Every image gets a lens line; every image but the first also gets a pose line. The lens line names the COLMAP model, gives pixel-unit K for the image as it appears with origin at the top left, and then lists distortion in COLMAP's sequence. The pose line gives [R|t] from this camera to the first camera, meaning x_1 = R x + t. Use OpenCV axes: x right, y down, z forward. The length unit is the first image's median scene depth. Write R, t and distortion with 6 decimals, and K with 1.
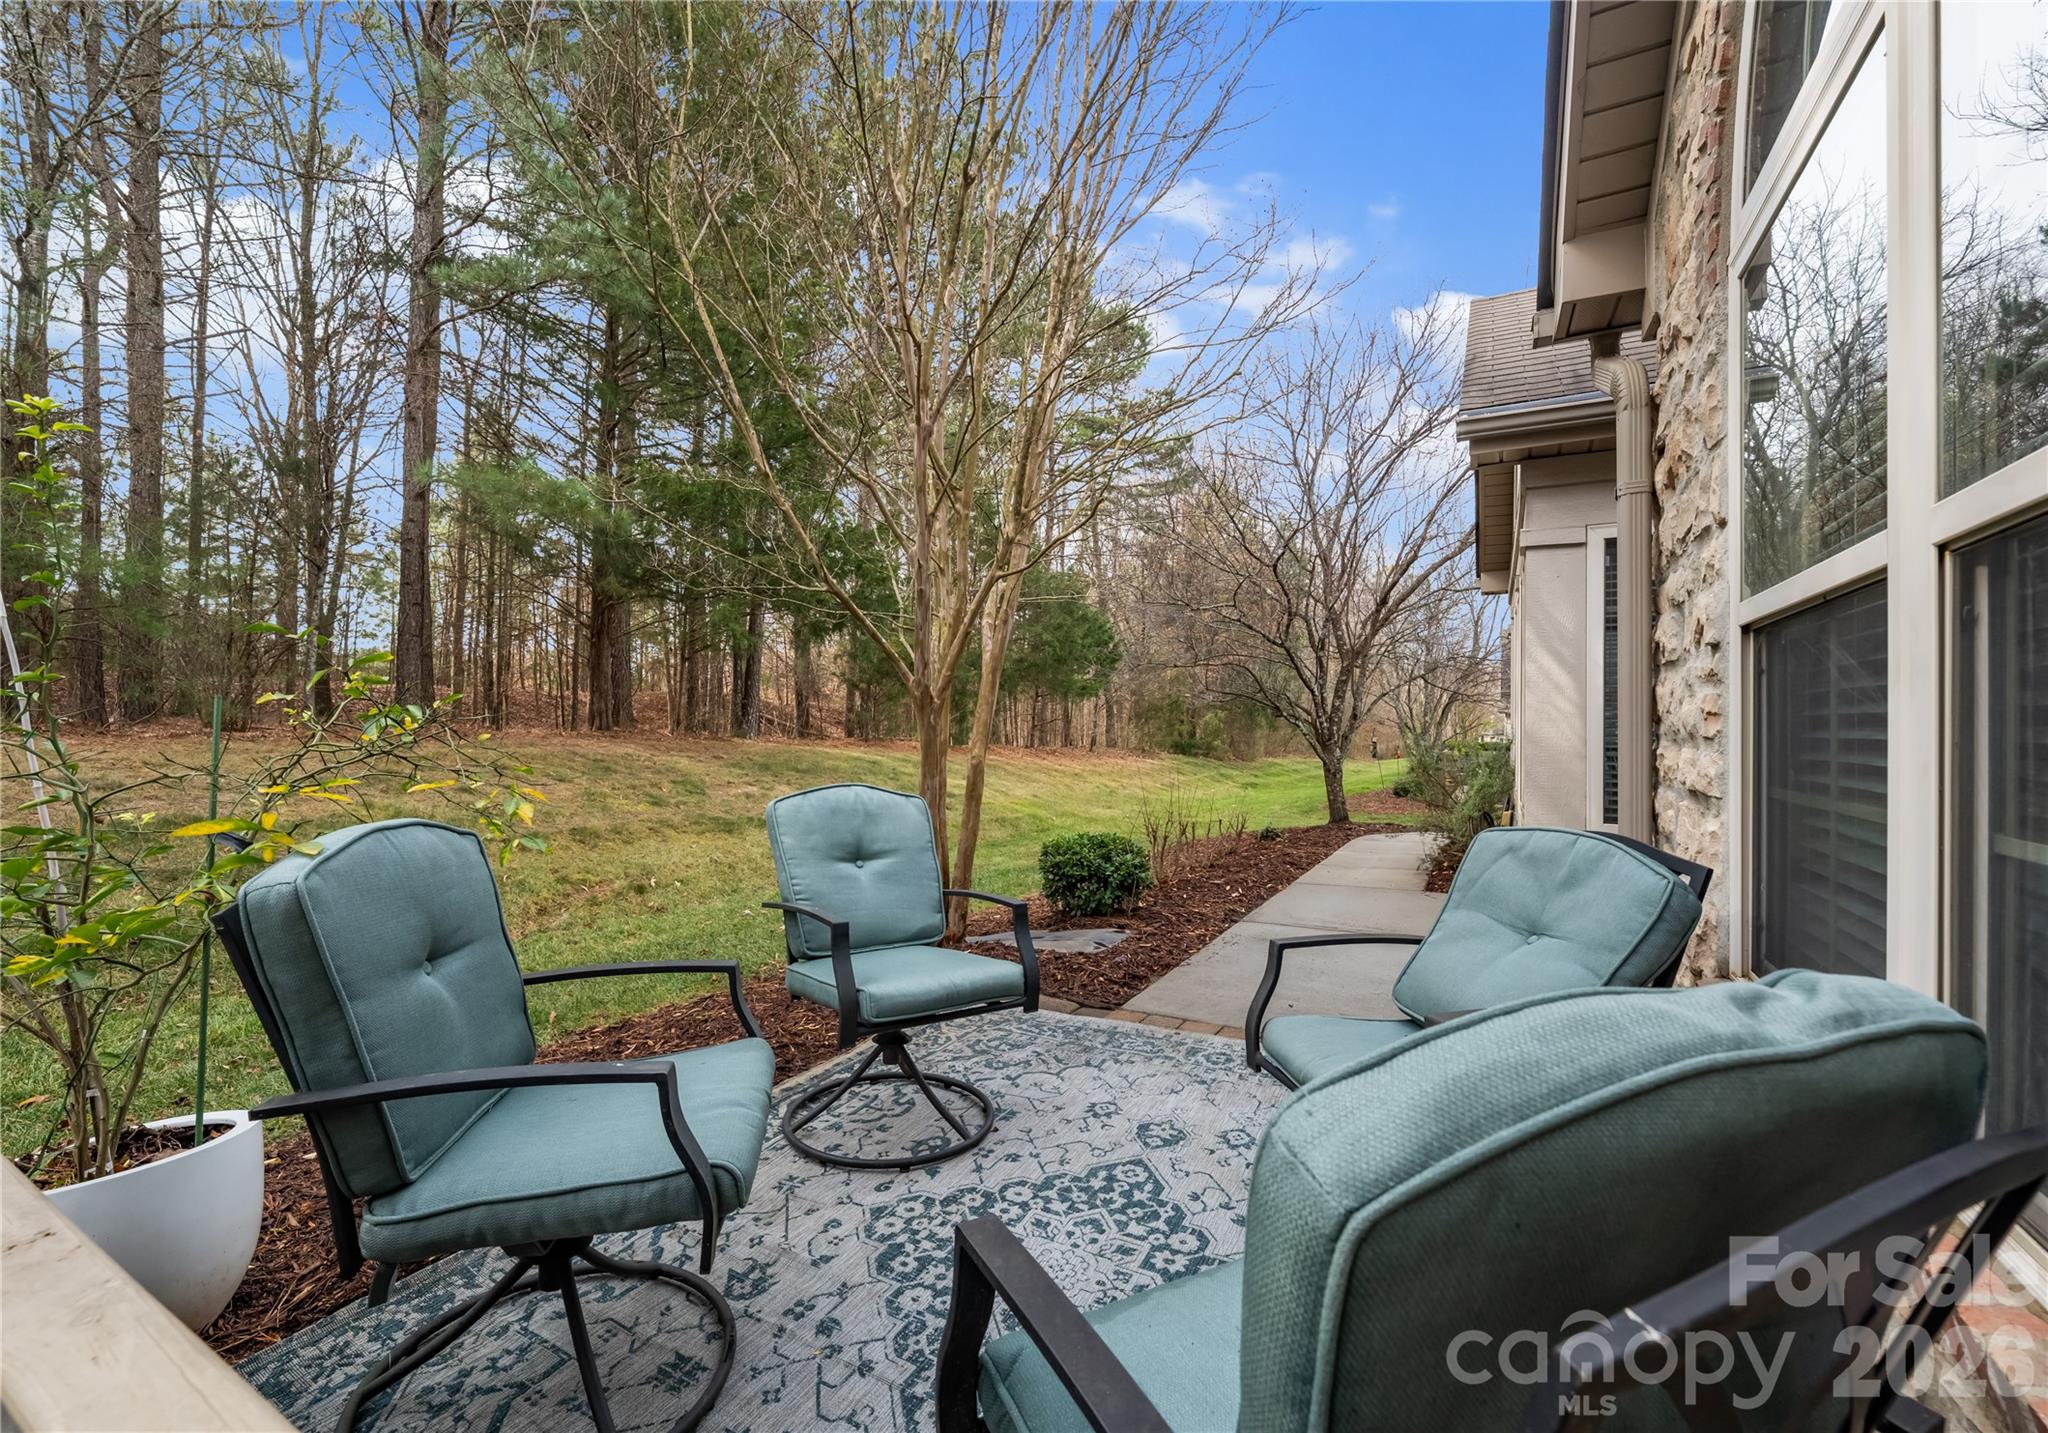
lens RADIAL K [[854.6, 0, 1014.4], [0, 854.6, 723.3], [0, 0, 1]] dist [-0.001758, -0.000033]
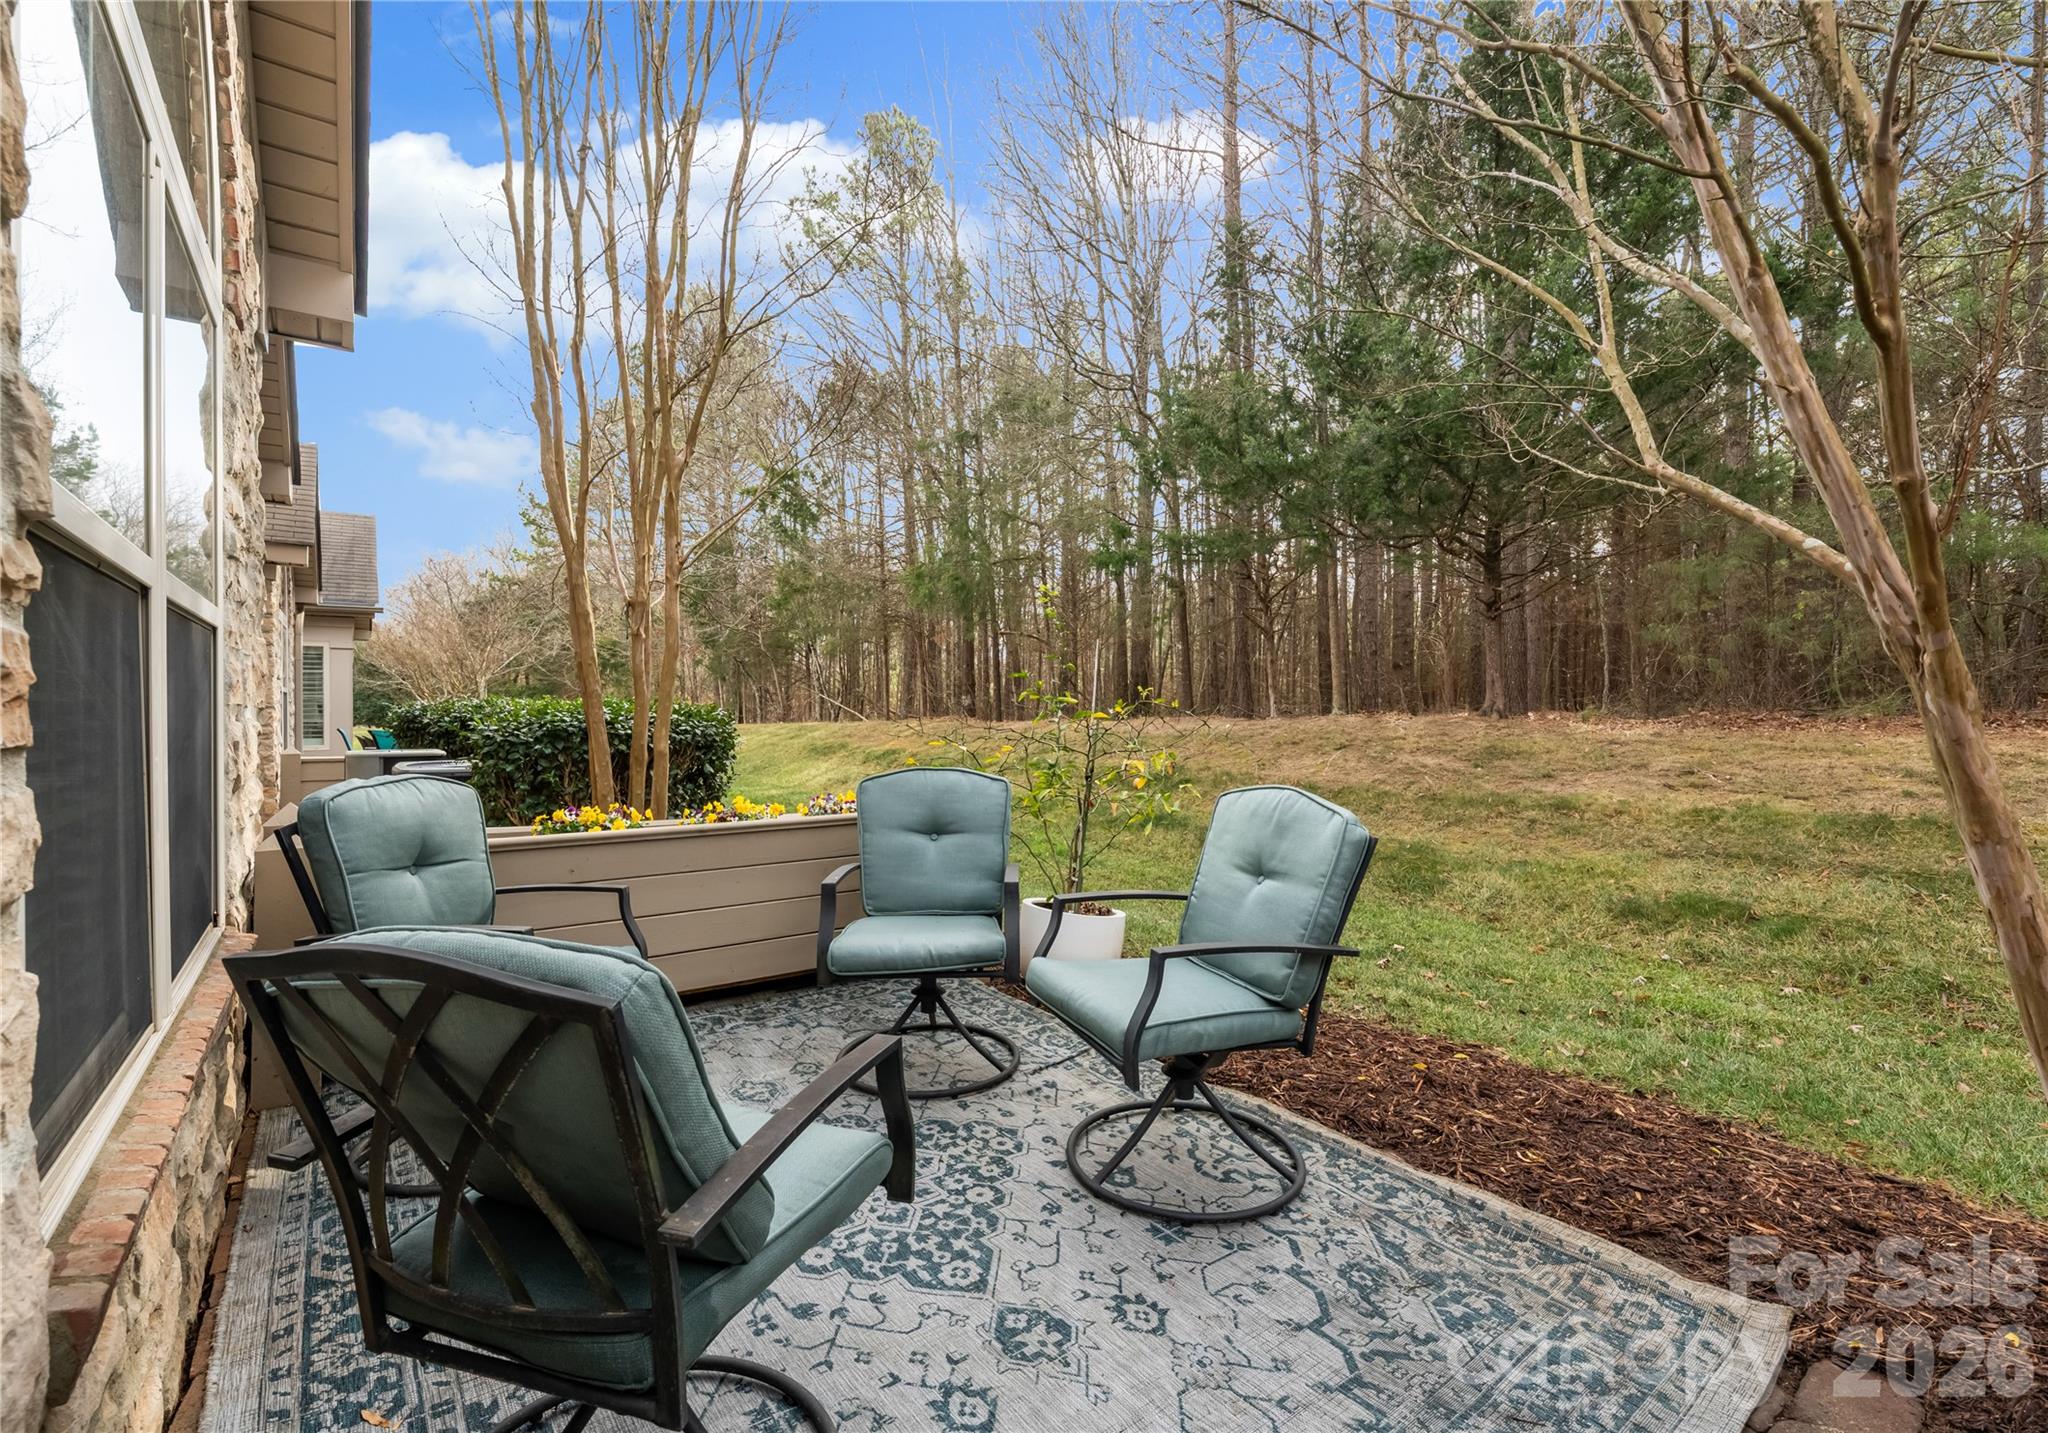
lens RADIAL K [[915.0, 0, 1024.4], [0, 915.0, 714.6], [0, 0, 1]] dist [0.000760, -0.000369]
pose [[-0.413408, -0.003161, -0.910540, 0.966884], [0.006401, 0.999959, -0.006378, 0.007903], [0.910523, -0.008465, -0.413371, 1.525468]]
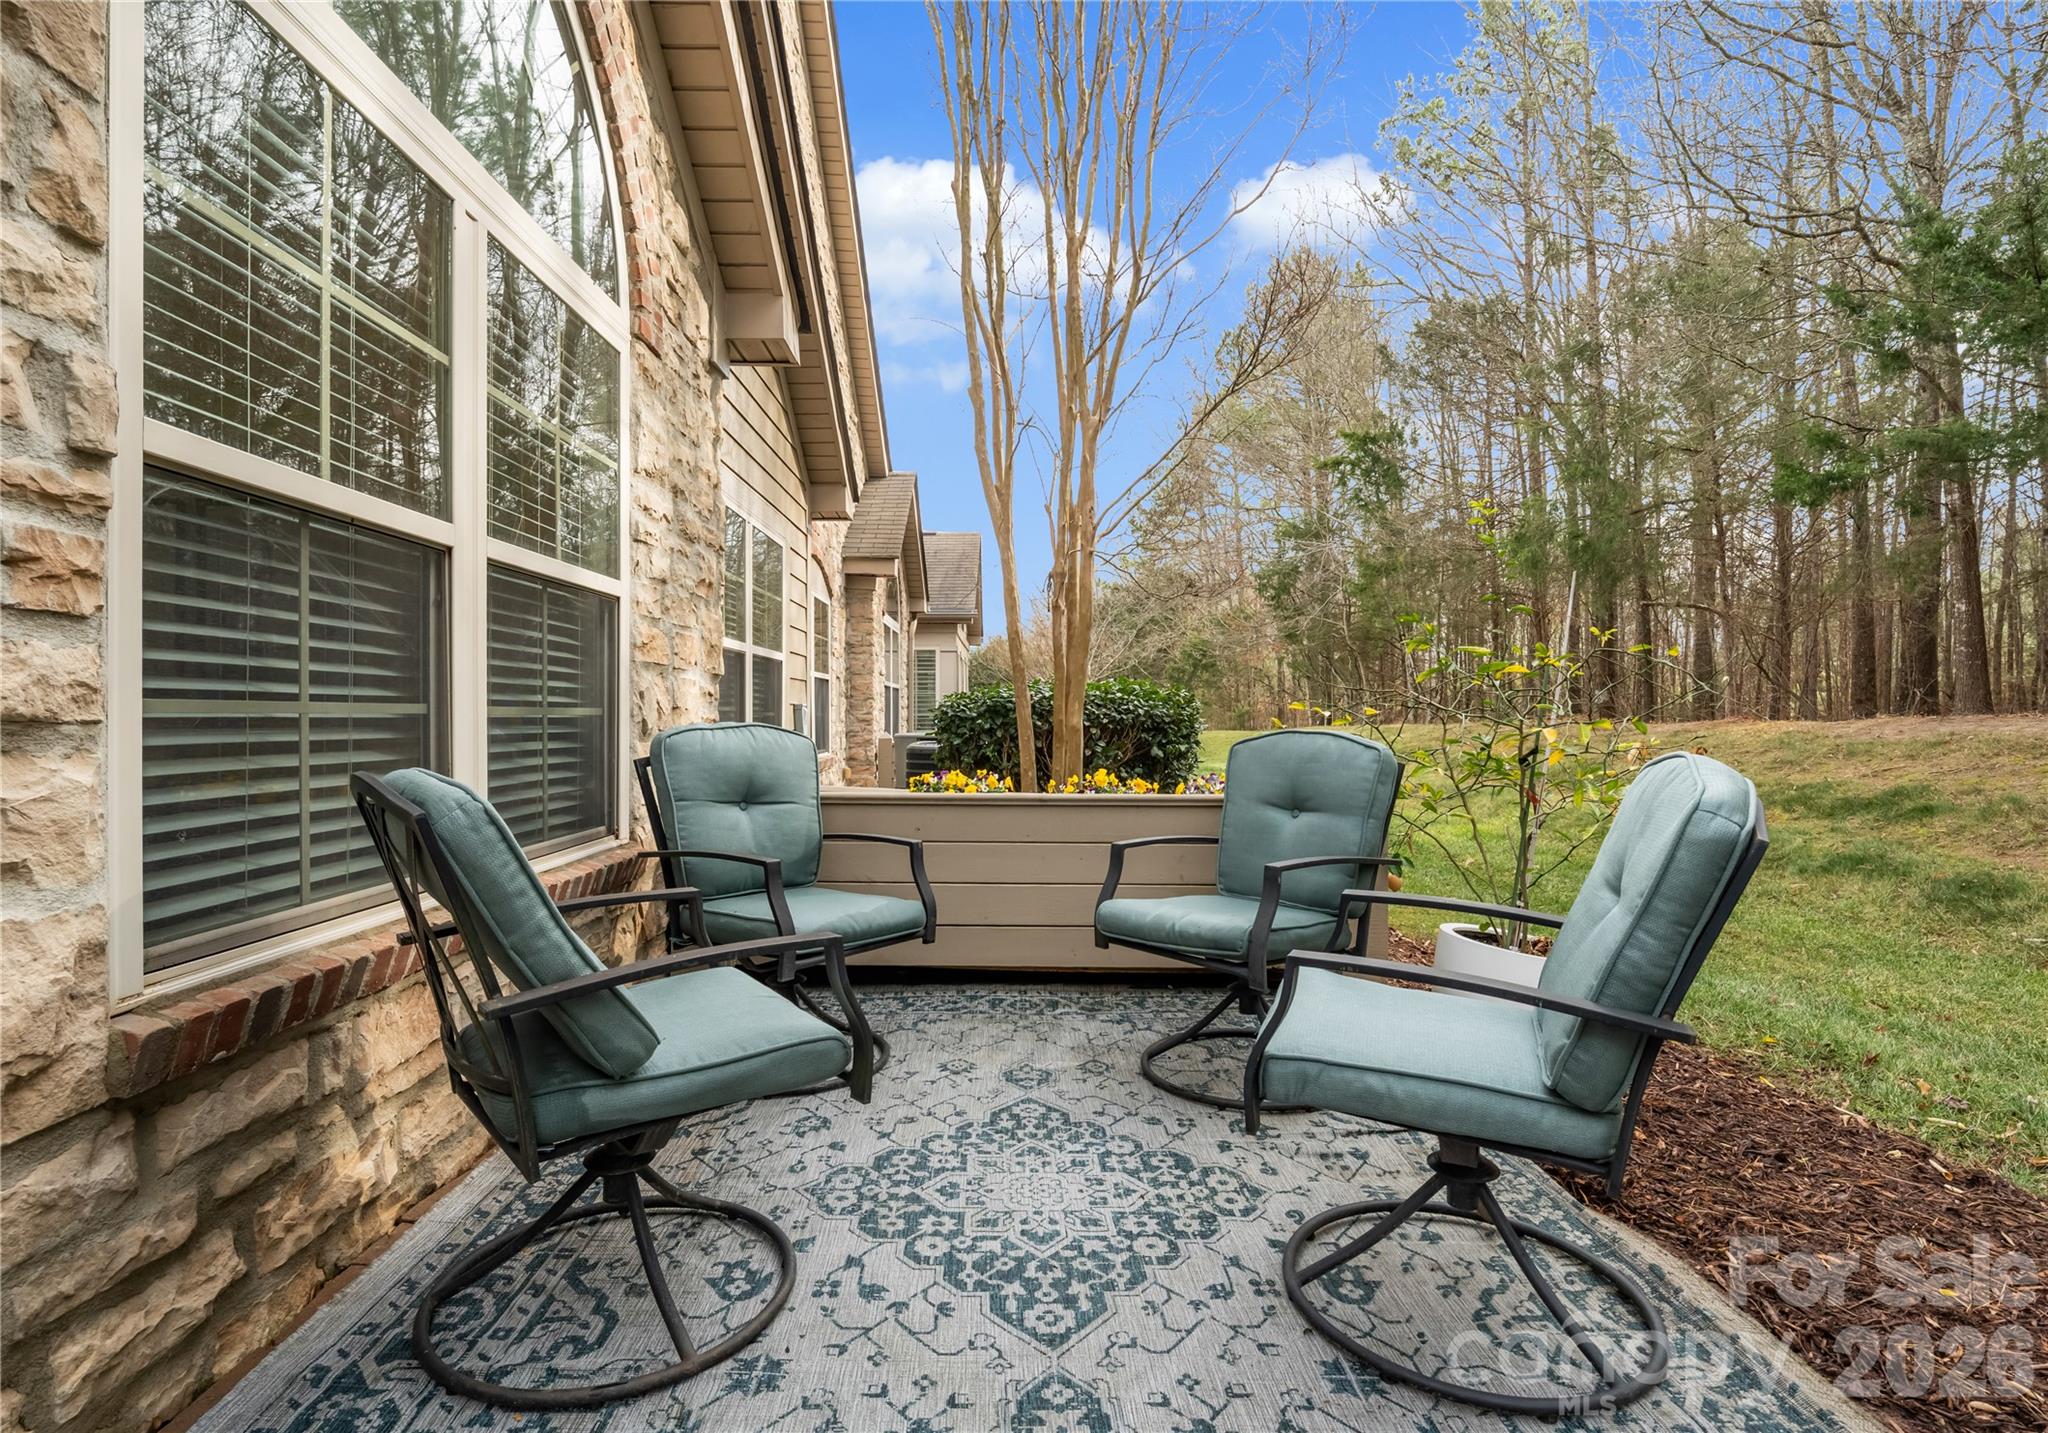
lens RADIAL K [[1011.7, 0, 1018.2], [0, 1011.7, 716.0], [0, 0, 1]] dist [0.004359, -0.002075]
pose [[-0.869345, -0.011592, -0.494070, 0.586127], [-0.006357, 0.999904, -0.012275, 0.083190], [0.494165, -0.007531, -0.869336, 1.792683]]
